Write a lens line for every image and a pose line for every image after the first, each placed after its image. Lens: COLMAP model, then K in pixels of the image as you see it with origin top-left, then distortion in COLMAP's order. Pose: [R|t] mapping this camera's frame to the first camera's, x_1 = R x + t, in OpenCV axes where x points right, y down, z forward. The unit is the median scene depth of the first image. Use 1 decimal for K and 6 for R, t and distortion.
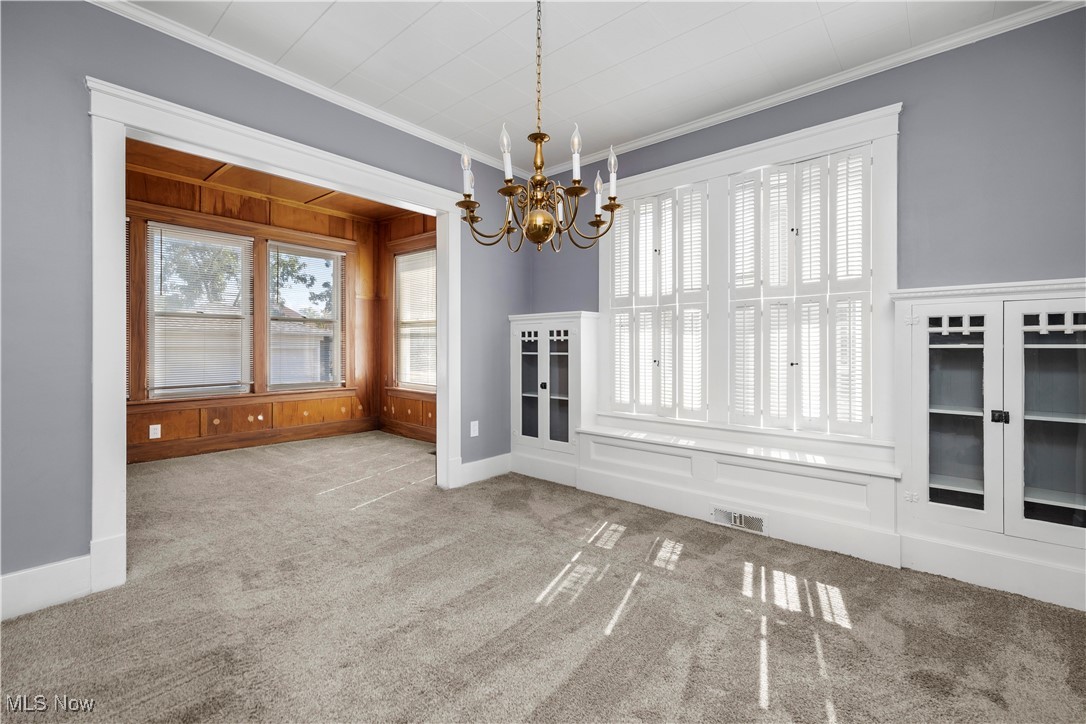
lens RADIAL K [[460.4, 0, 548.5], [0, 460.4, 348.6], [0, 0, 1]] dist [-0.000460, 0.000438]
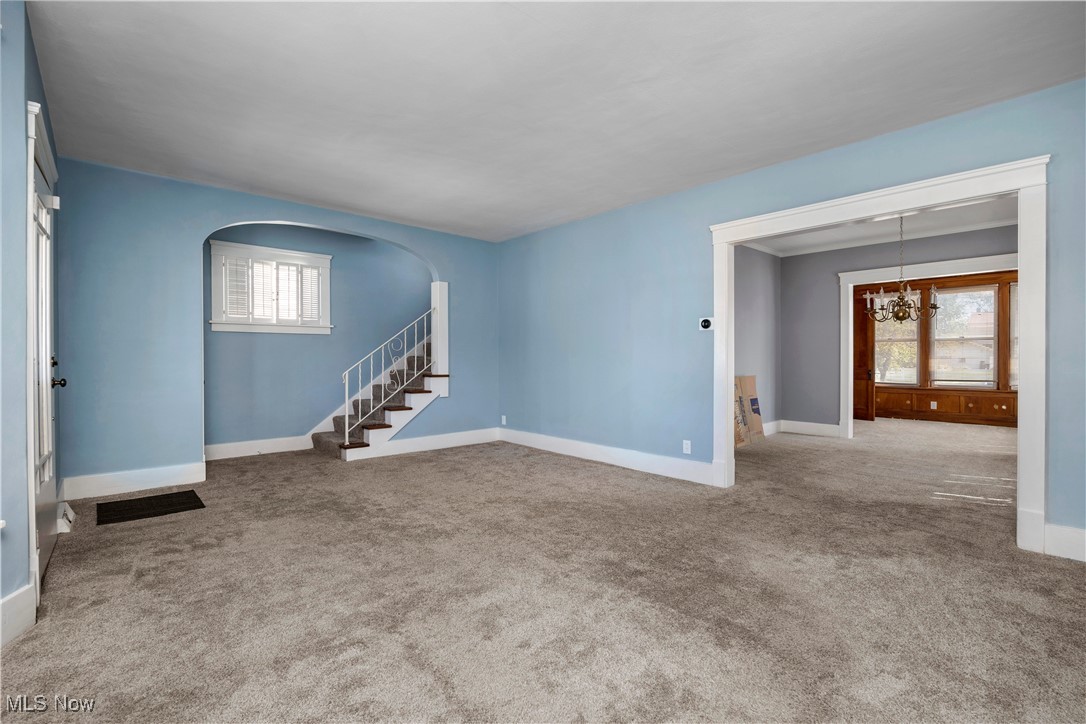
lens RADIAL K [[485.5, 0, 542.6], [0, 485.5, 357.4], [0, 0, 1]] dist [-0.017647, -0.000647]
pose [[-0.125194, 0.003989, -0.992124, 1.679851], [-0.000349, 0.999992, 0.004065, -0.019031], [0.992132, 0.000856, -0.125192, -0.393818]]
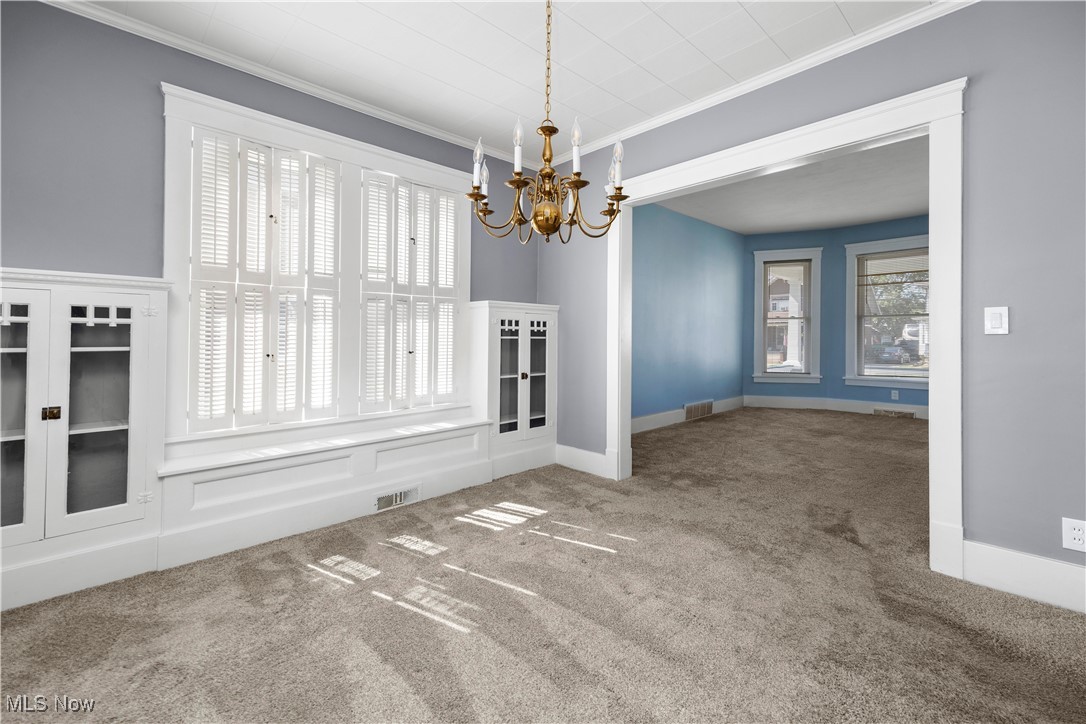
lens RADIAL K [[460.4, 0, 548.4], [0, 460.4, 335.9], [0, 0, 1]] dist [-0.000460, 0.000438]
pose [[0.095709, 0.006789, 0.995386, -0.569092], [0.002531, 0.999972, -0.007063, 0.000682], [-0.995406, 0.003195, 0.095689, 0.497398]]
